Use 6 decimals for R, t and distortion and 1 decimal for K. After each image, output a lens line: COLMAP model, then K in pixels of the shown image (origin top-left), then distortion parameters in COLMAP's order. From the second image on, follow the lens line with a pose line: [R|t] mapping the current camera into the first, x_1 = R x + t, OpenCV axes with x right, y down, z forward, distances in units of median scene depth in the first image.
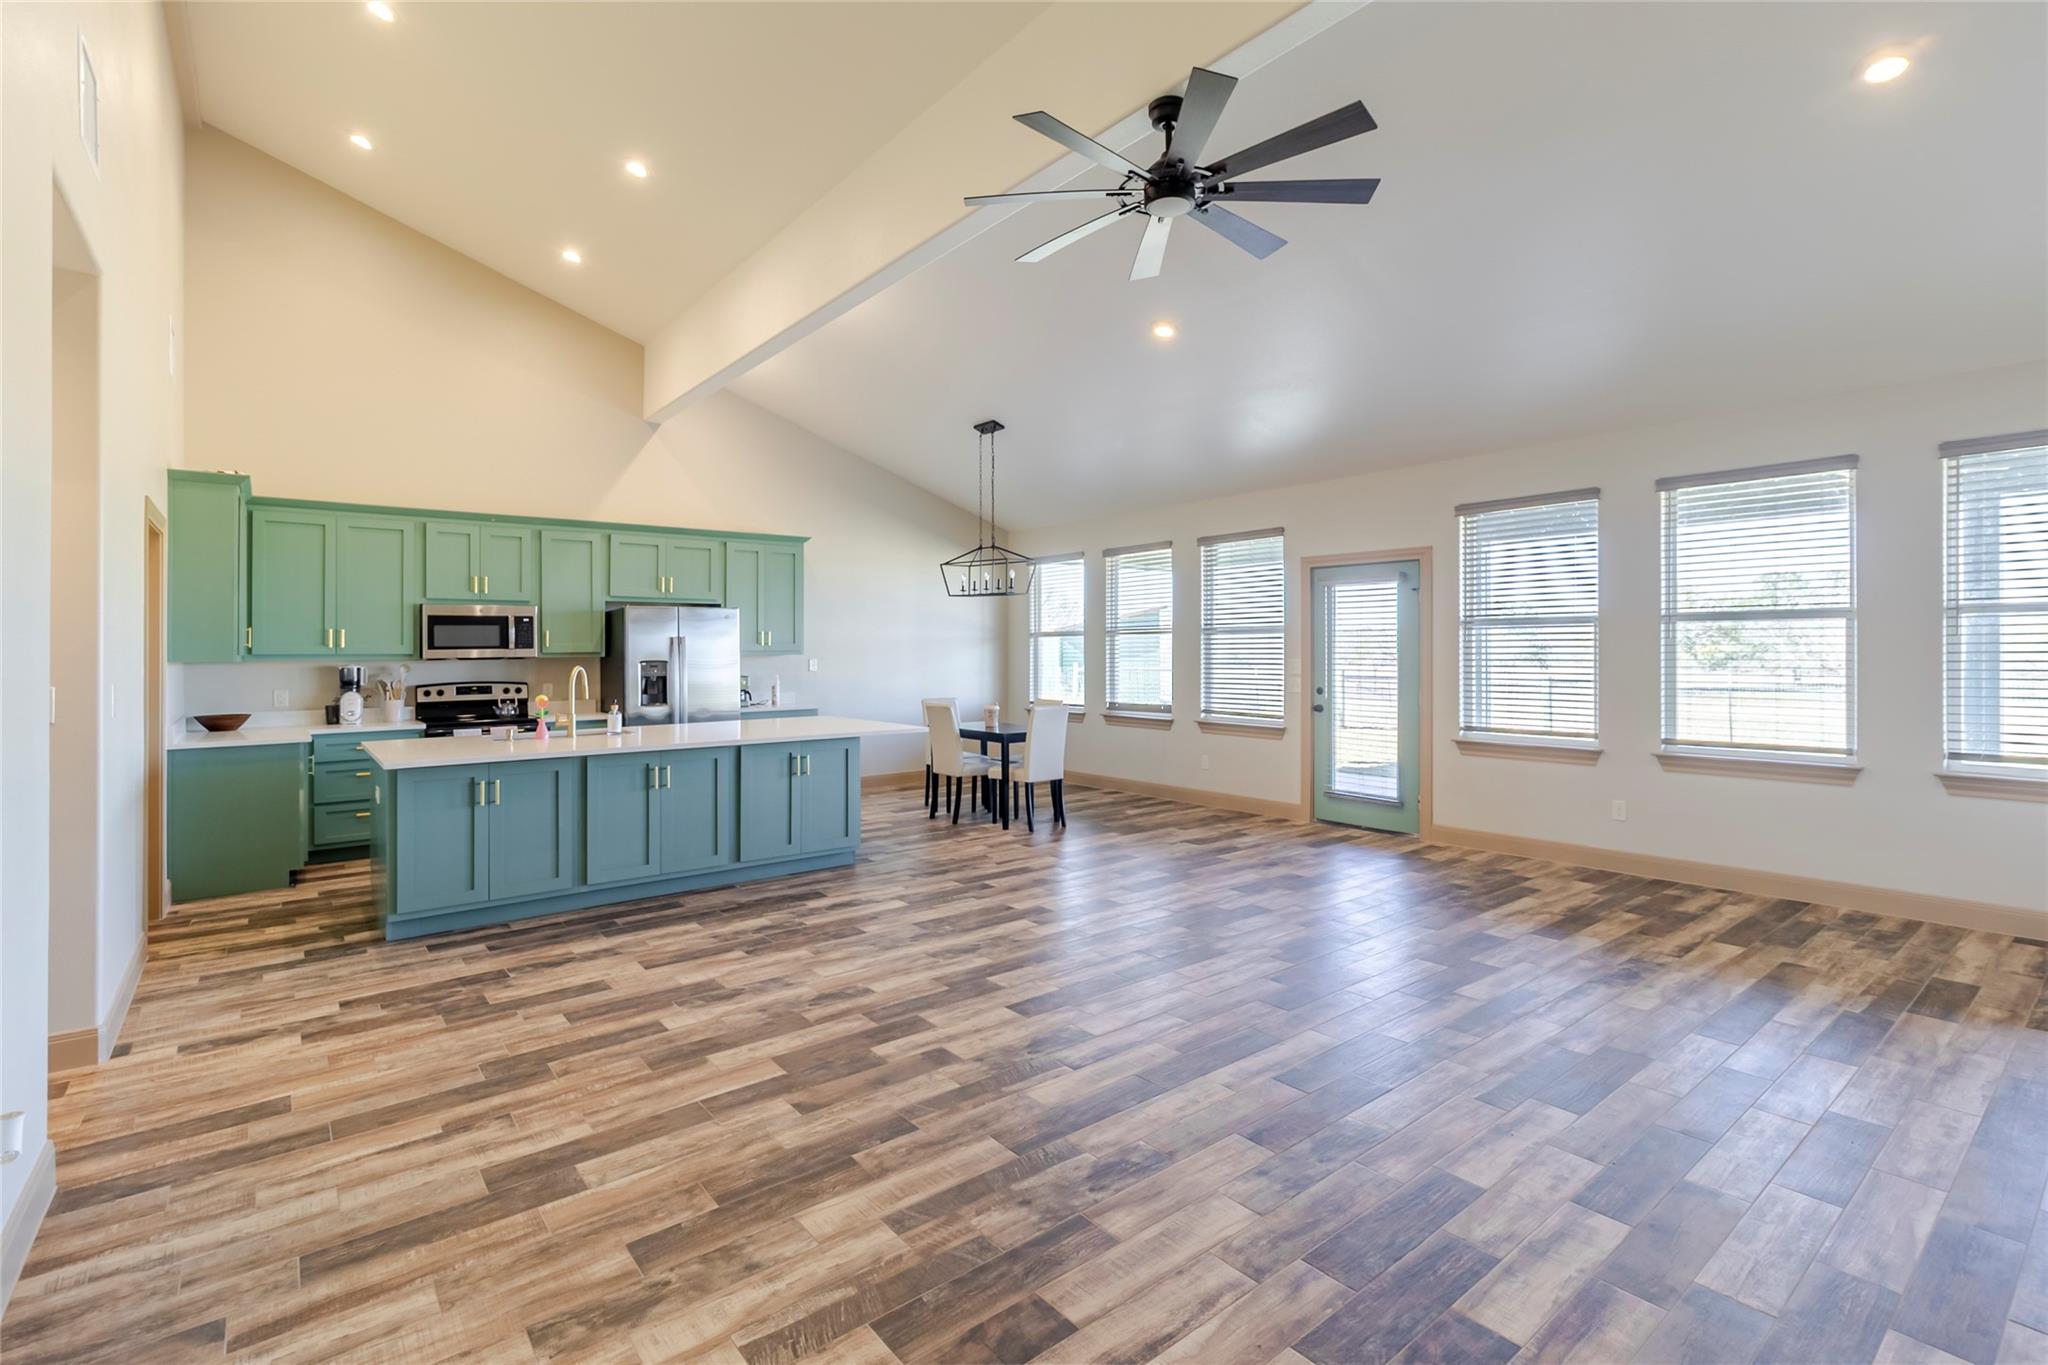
lens RADIAL K [[942.3, 0, 1019.1], [0, 942.3, 625.6], [0, 0, 1]] dist [0.000329, -0.000133]
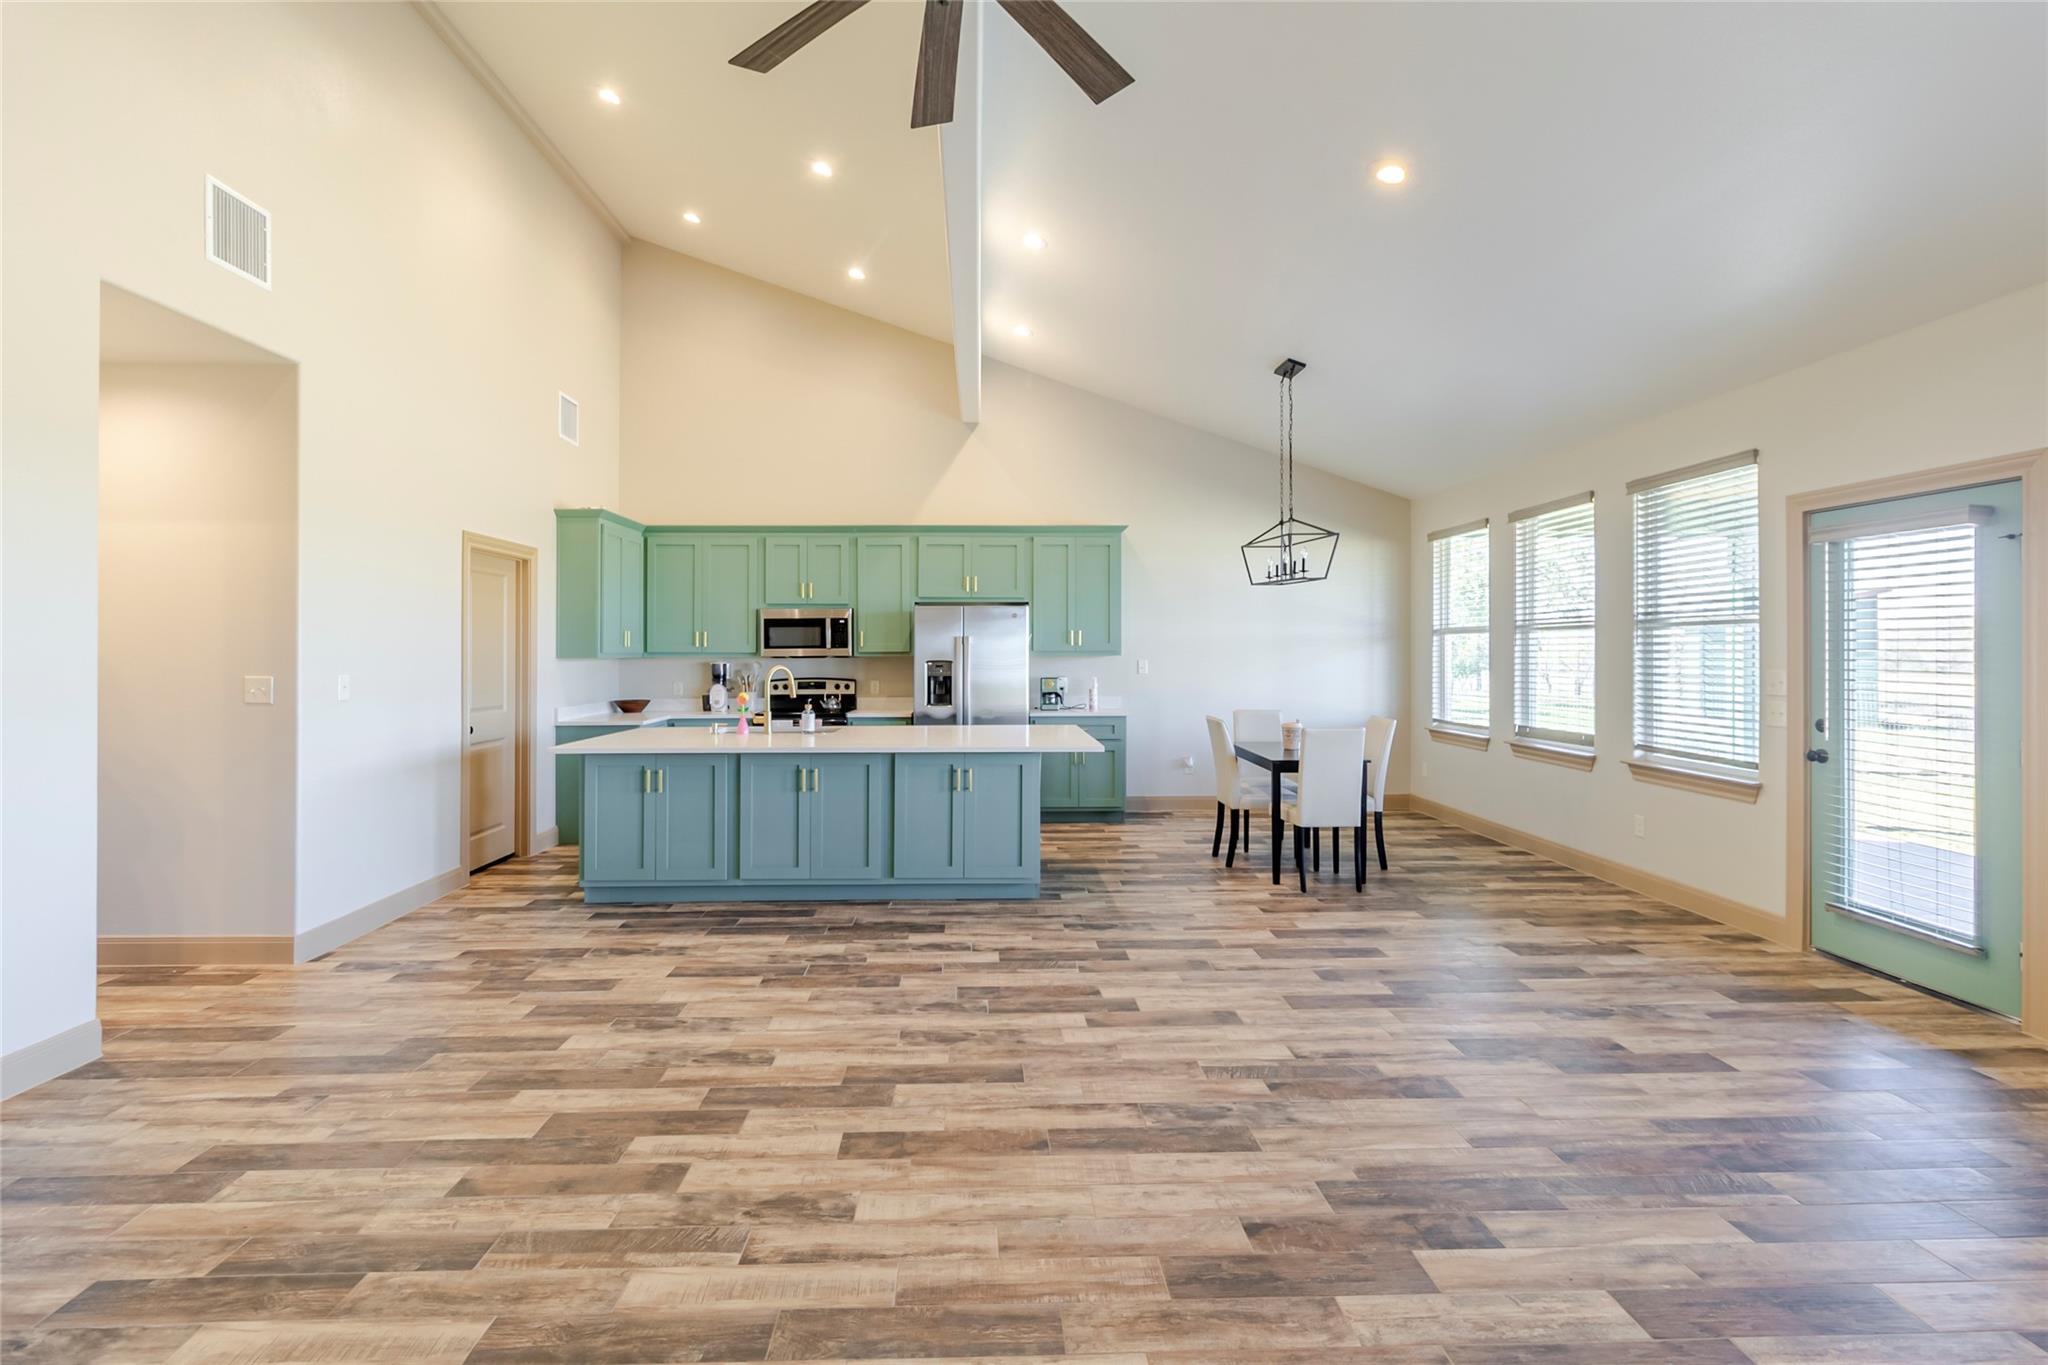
lens RADIAL K [[942.3, 0, 994.9], [0, 942.3, 637.8], [0, 0, 1]] dist [0.000329, -0.000133]
pose [[0.797946, -0.003515, -0.602719, 0.385219], [0.012628, 0.999861, 0.010887, 0.004139], [0.602597, -0.016298, 0.797879, 0.349785]]
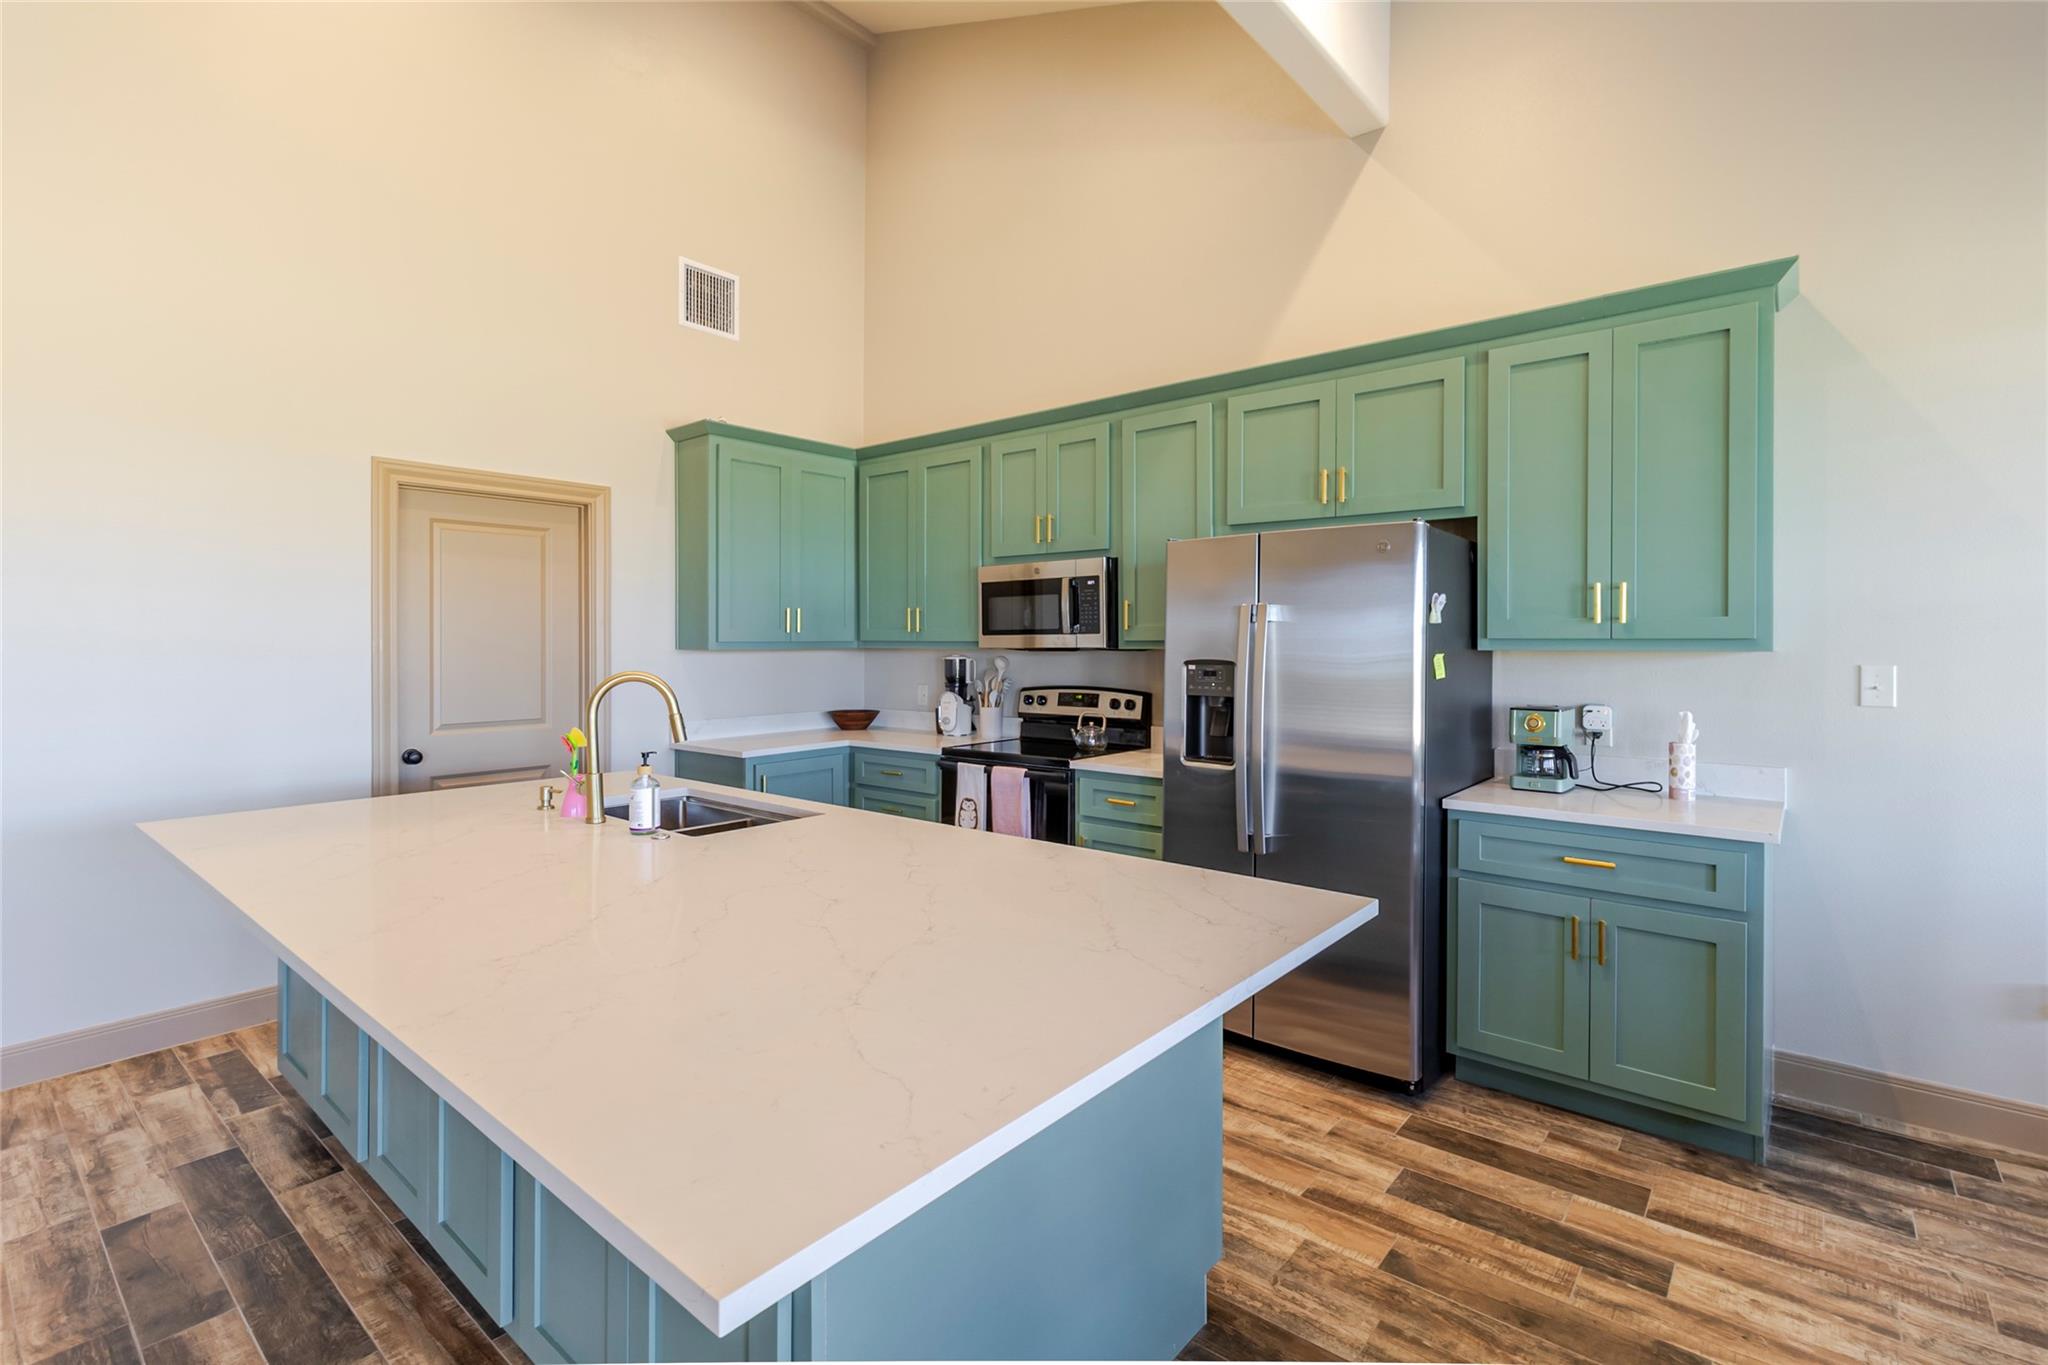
lens RADIAL K [[942.3, 0, 1029.3], [0, 942.3, 640.4], [0, 0, 1]] dist [0.000329, -0.000133]
pose [[0.206442, 0.008622, -0.978421, 0.036616], [0.027450, 0.999517, 0.014600, 0.027894], [0.978074, -0.029872, 0.206105, 1.215994]]
